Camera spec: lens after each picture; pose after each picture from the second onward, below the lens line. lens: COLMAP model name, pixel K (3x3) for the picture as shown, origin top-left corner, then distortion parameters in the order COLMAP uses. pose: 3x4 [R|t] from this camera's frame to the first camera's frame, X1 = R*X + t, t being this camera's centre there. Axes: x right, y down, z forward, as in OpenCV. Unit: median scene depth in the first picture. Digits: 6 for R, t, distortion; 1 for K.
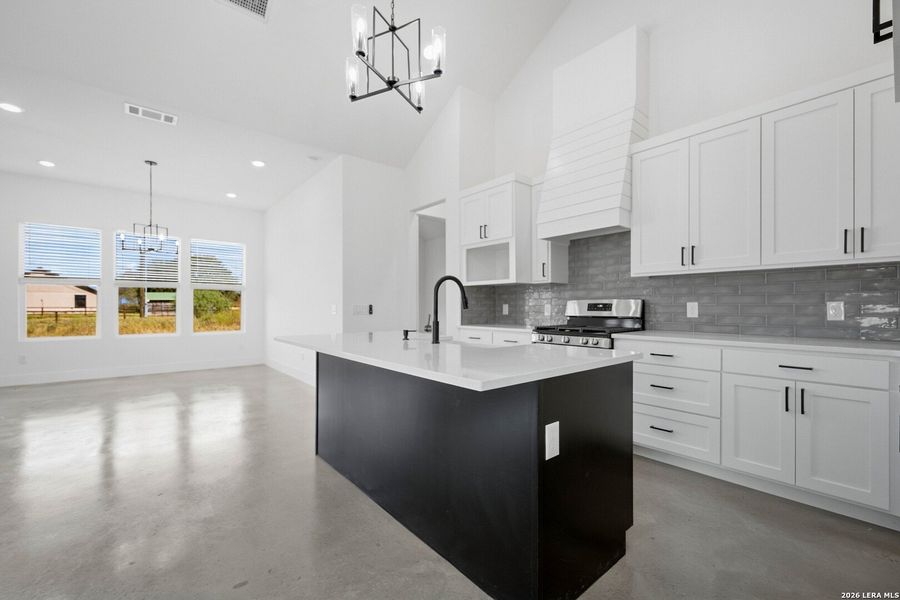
lens RADIAL K [[372.3, 0, 450.0], [0, 372.3, 307.1], [0, 0, 1]] dist [-0.002358, 0.000660]
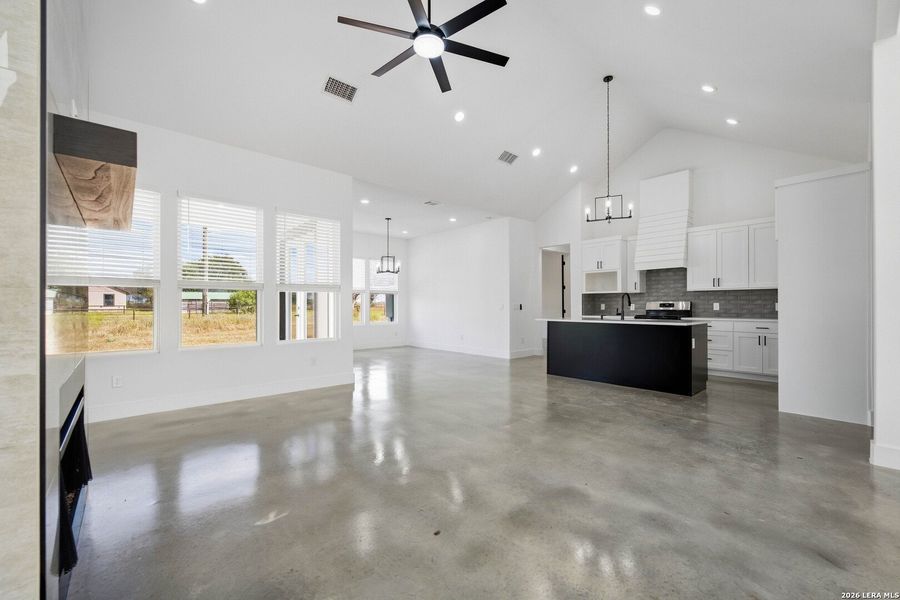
lens RADIAL K [[372.3, 0, 446.2], [0, 372.3, 304.2], [0, 0, 1]] dist [-0.002358, 0.000660]
pose [[0.999444, -0.000408, 0.033347, -0.877311], [0.000523, 0.999994, -0.003451, -0.000292], [-0.033346, 0.003467, 0.999438, -0.978665]]
